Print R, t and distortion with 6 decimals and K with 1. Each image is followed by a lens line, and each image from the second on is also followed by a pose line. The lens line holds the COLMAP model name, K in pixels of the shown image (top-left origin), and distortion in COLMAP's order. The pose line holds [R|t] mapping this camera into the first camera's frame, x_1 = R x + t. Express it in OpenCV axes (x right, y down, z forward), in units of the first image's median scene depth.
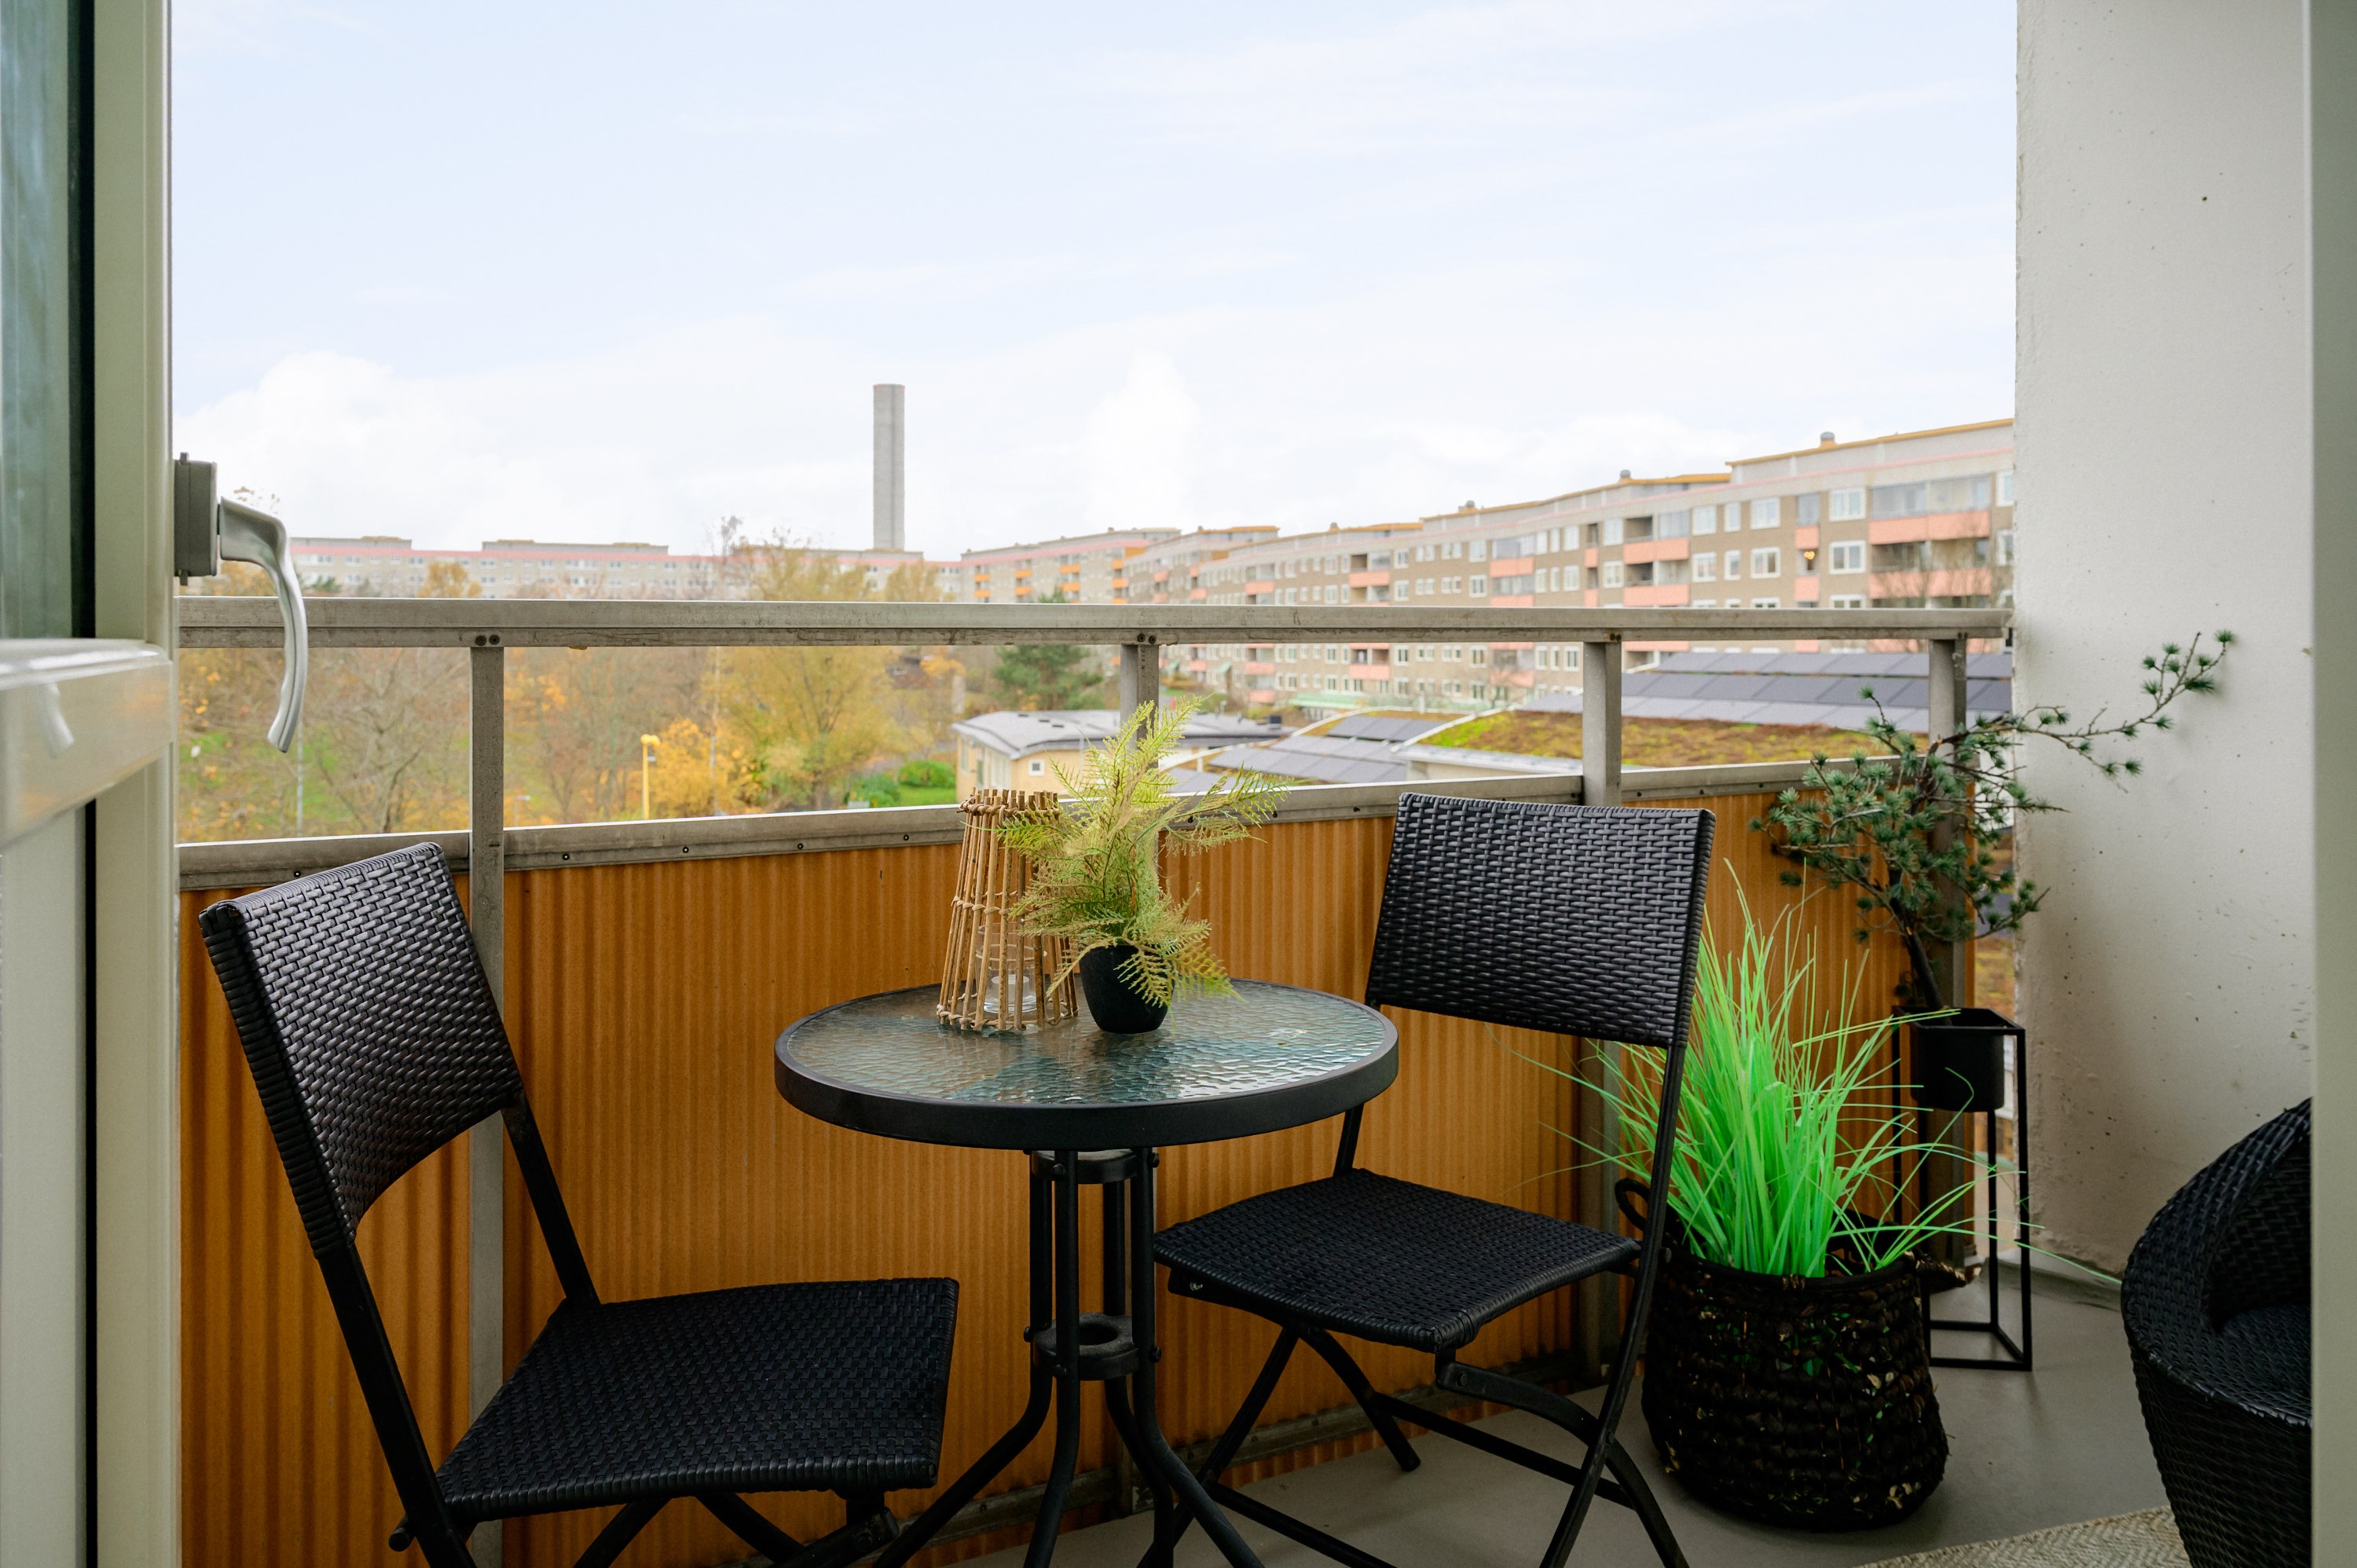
lens RADIAL K [[1575.9, 0, 1178.5], [0, 1575.9, 784.0], [0, 0, 1]] dist [-0.000586, 0.000949]
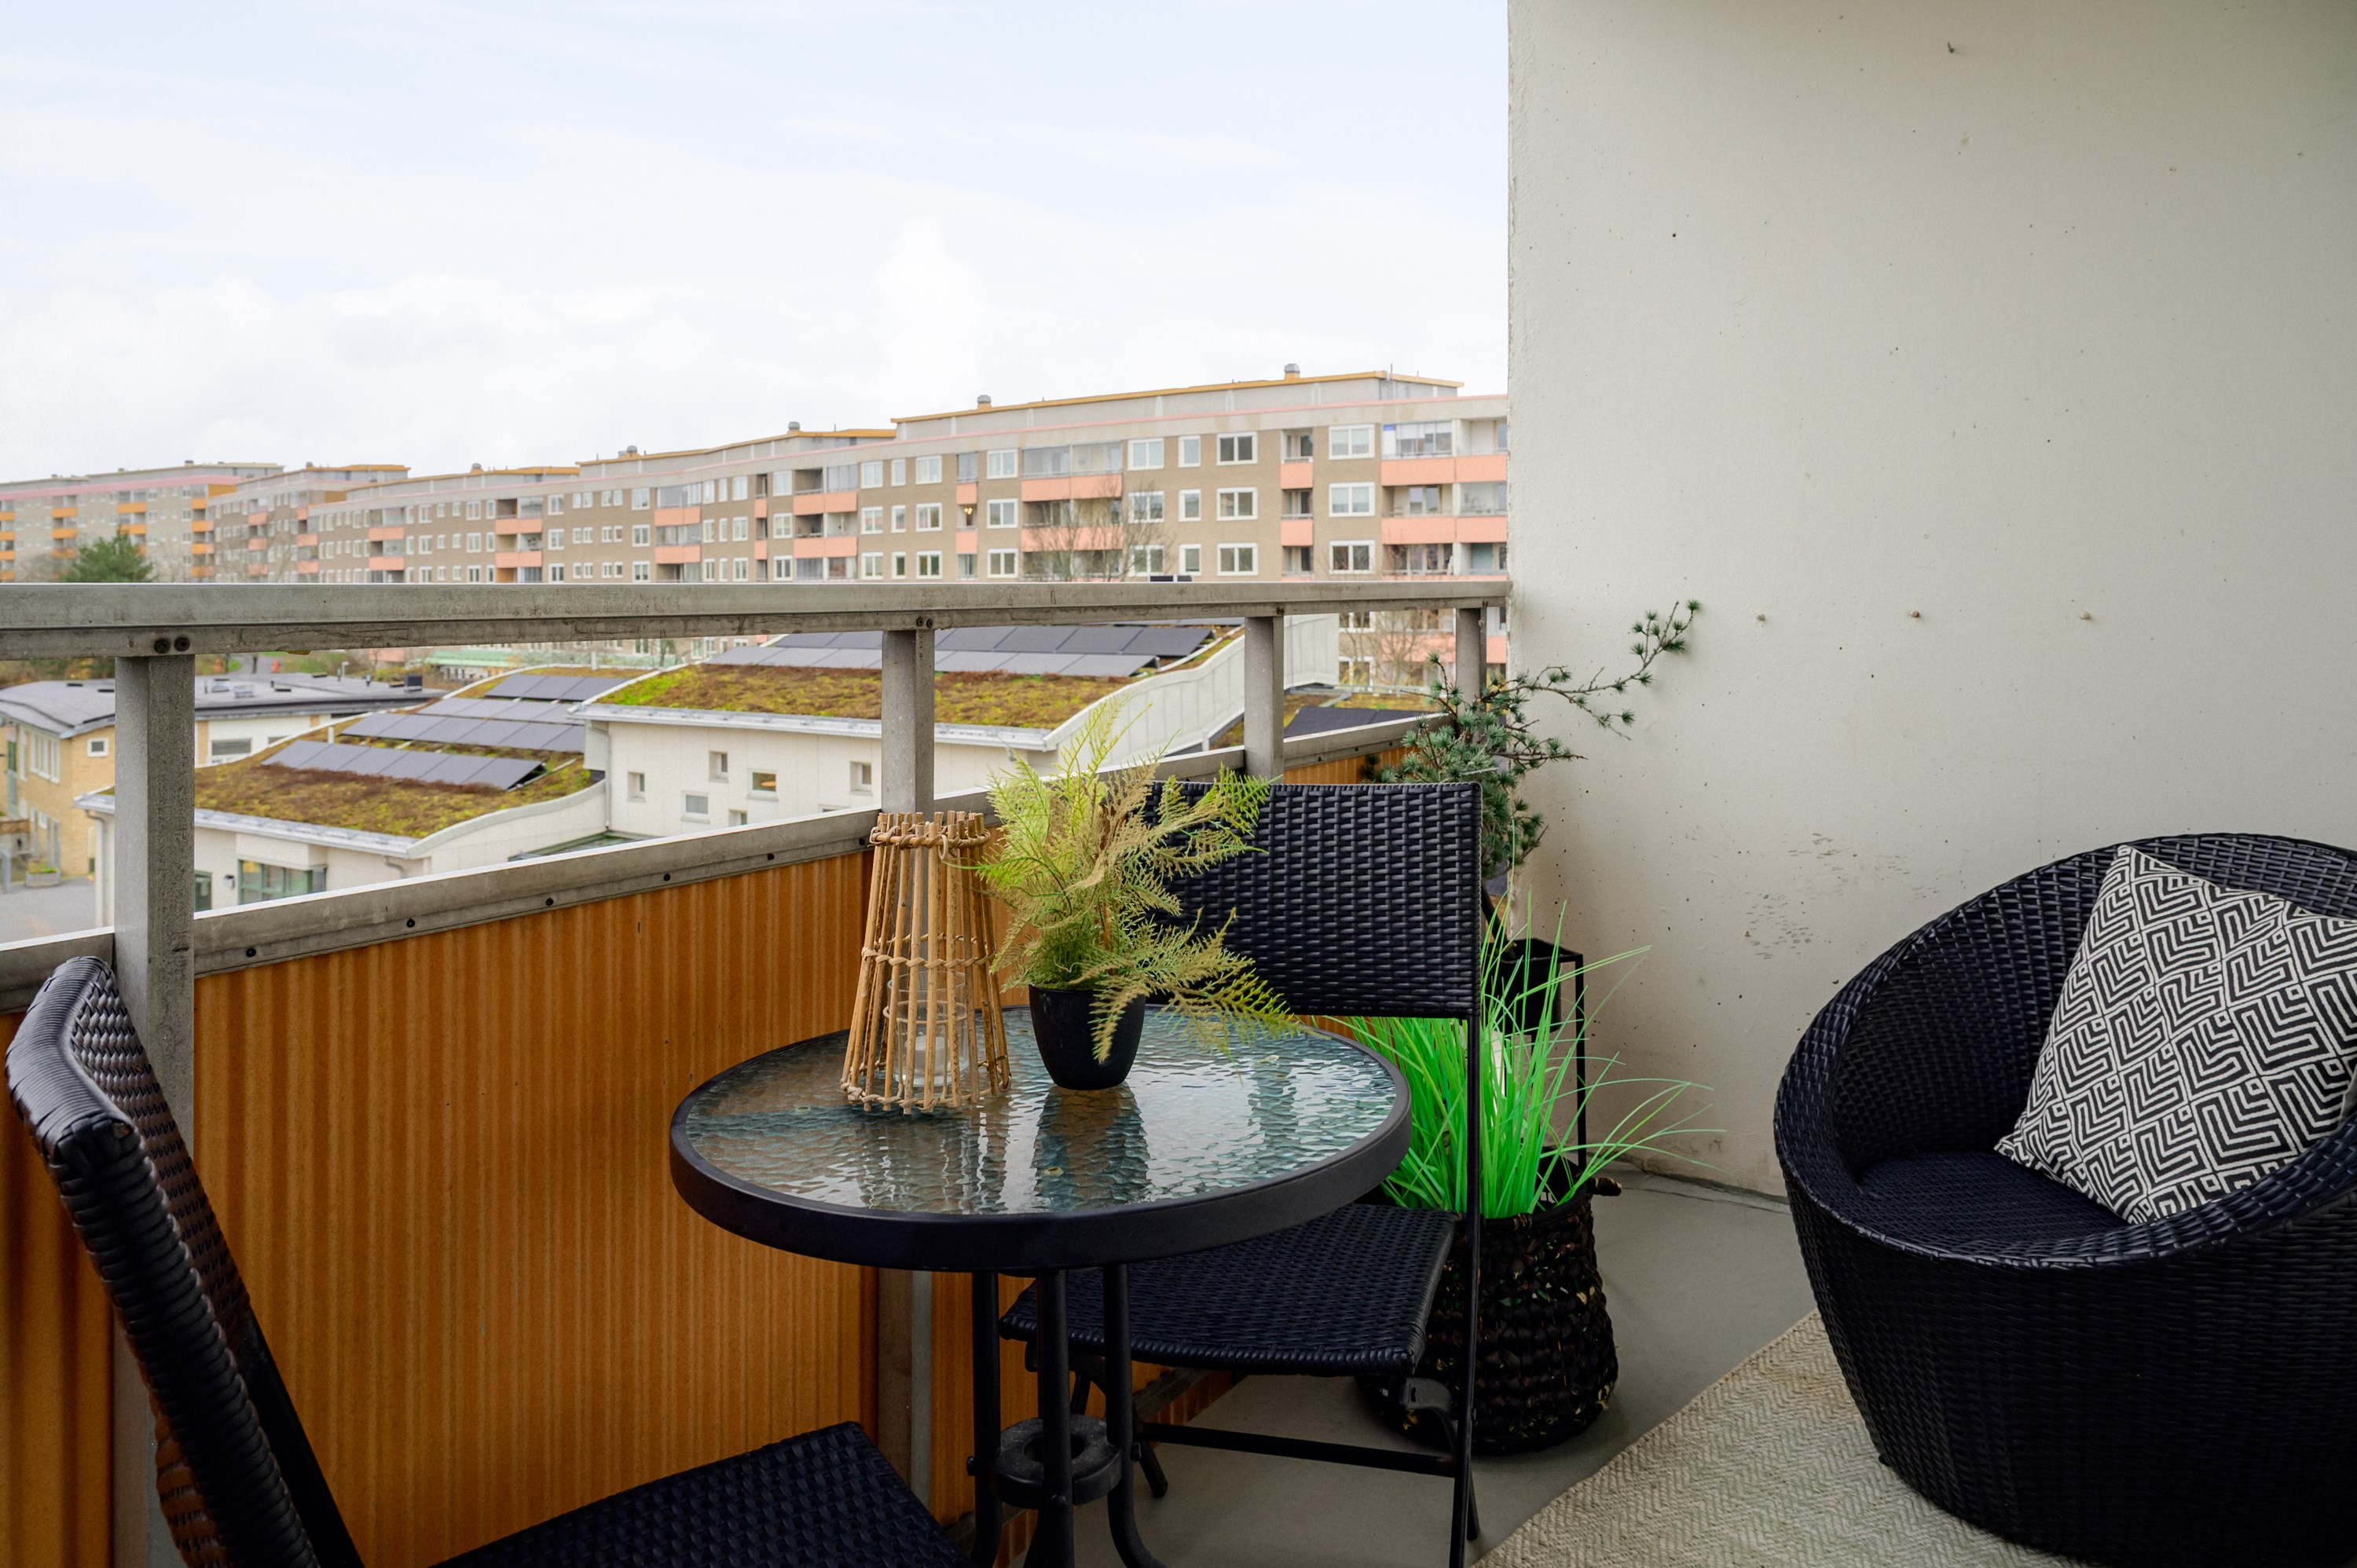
lens RADIAL K [[1594.1, 0, 1178.1], [0, 1594.1, 725.3], [0, 0, 1]] dist [0.004732, -0.004508]
pose [[0.877472, -0.042605, 0.477732, -0.336955], [0.046256, 0.998921, 0.004126, -0.034862], [-0.477393, 0.018478, 0.878496, 0.175137]]
